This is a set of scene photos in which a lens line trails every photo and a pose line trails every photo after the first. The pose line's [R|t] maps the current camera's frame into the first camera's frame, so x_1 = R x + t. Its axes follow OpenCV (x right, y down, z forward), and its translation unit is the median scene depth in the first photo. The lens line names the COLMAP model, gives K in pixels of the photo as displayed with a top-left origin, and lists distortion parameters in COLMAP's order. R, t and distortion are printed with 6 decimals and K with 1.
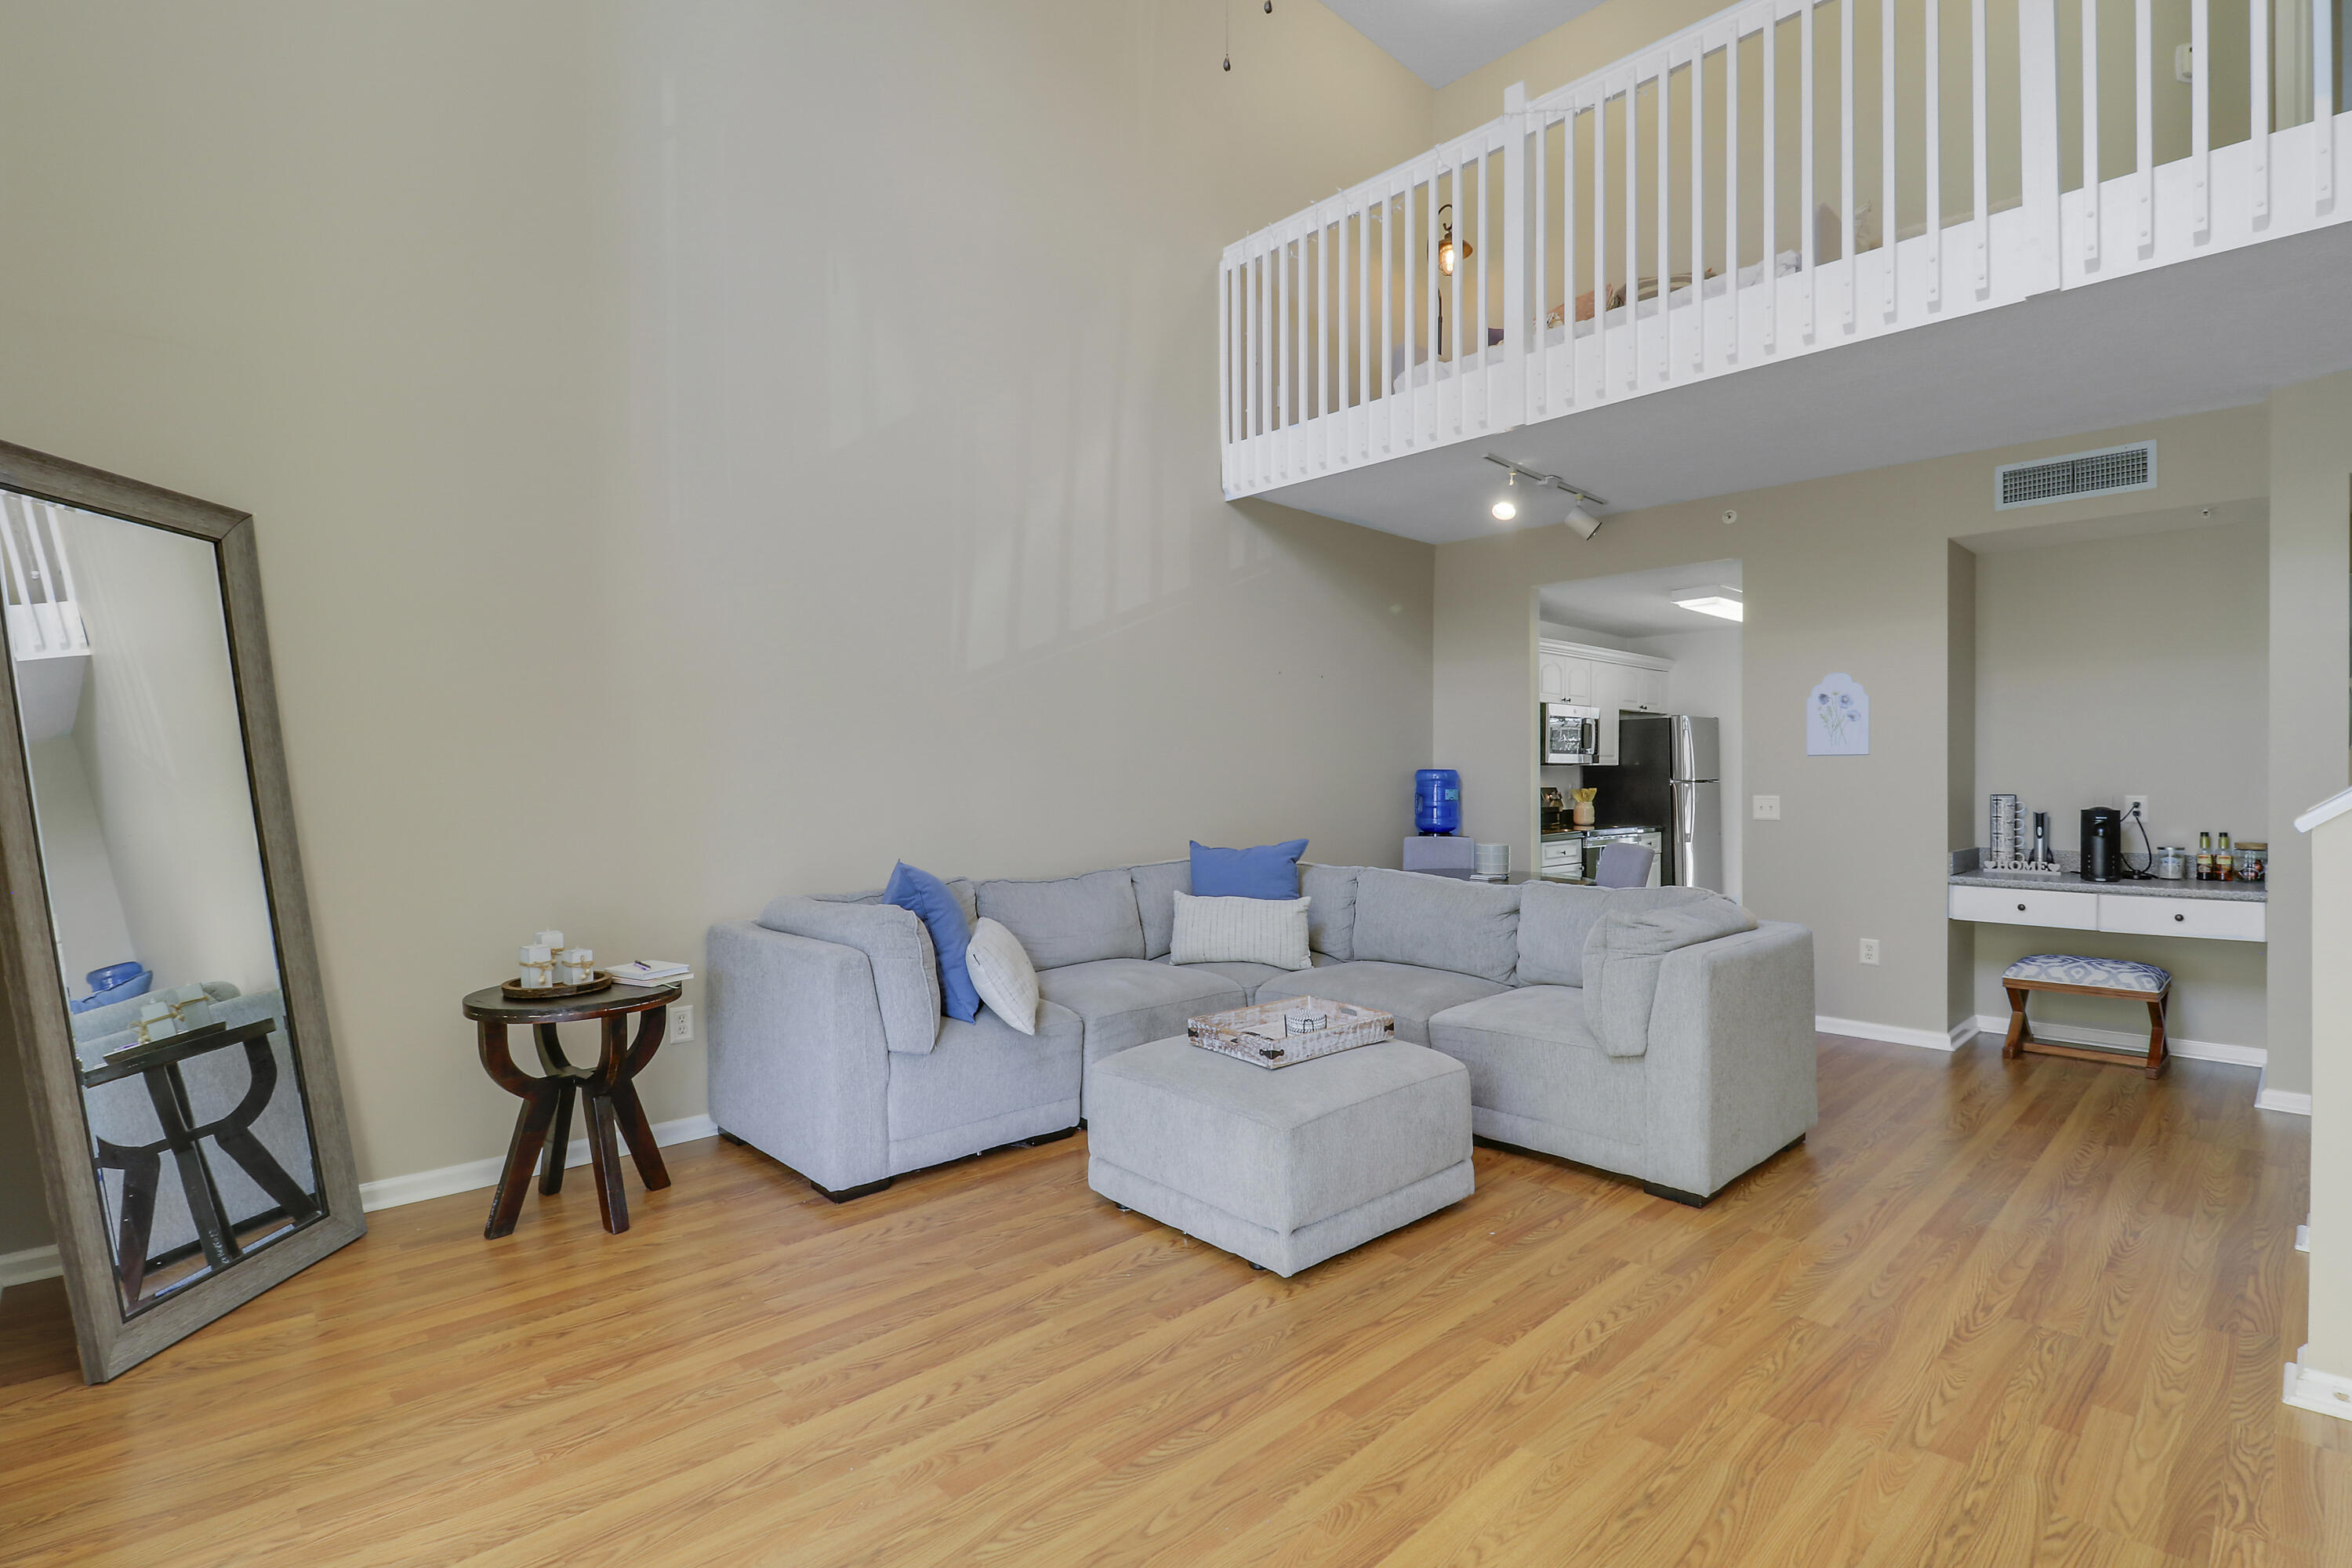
lens RADIAL K [[1094.4, 0, 1204.5], [0, 1094.4, 795.0], [0, 0, 1]] dist [0.004272, -0.012568]
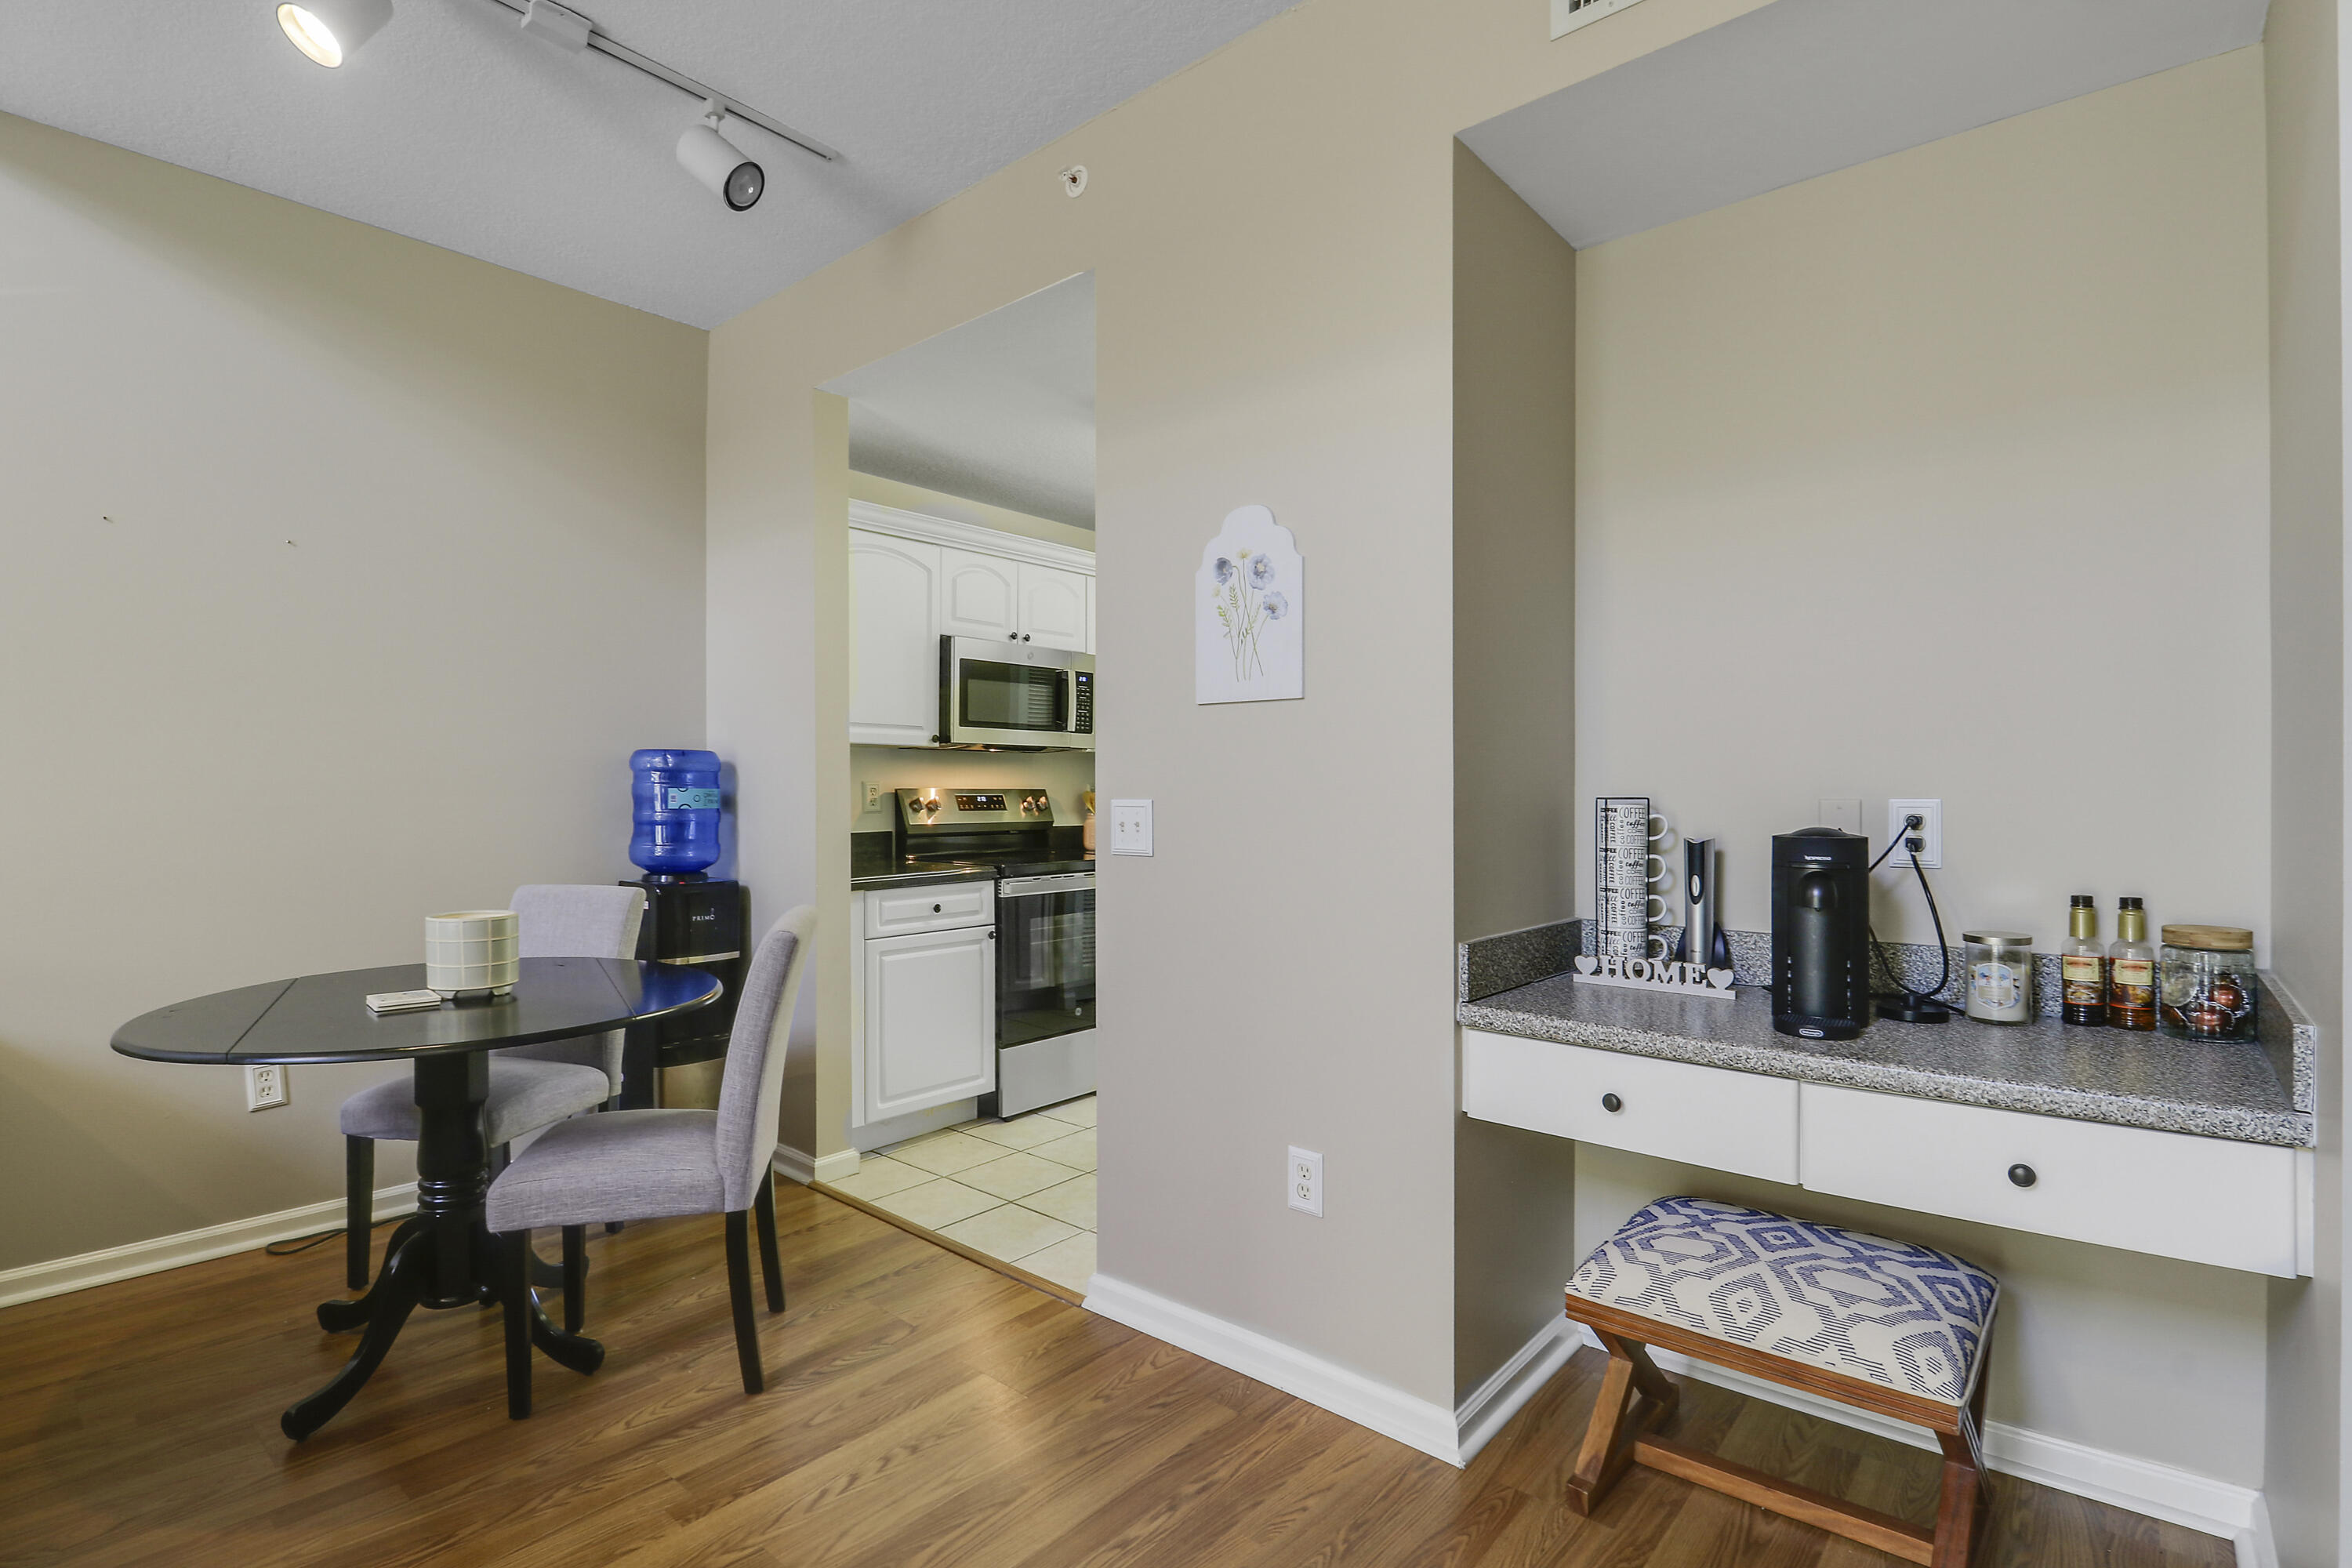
lens RADIAL K [[1094.4, 0, 1197.8], [0, 1094.4, 786.9], [0, 0, 1]] dist [0.004272, -0.012568]
pose [[0.995587, 0.003896, 0.093761, 0.562268], [-0.002191, 0.999831, -0.018278, 0.004089], [-0.093816, 0.017992, 0.995427, 0.633194]]
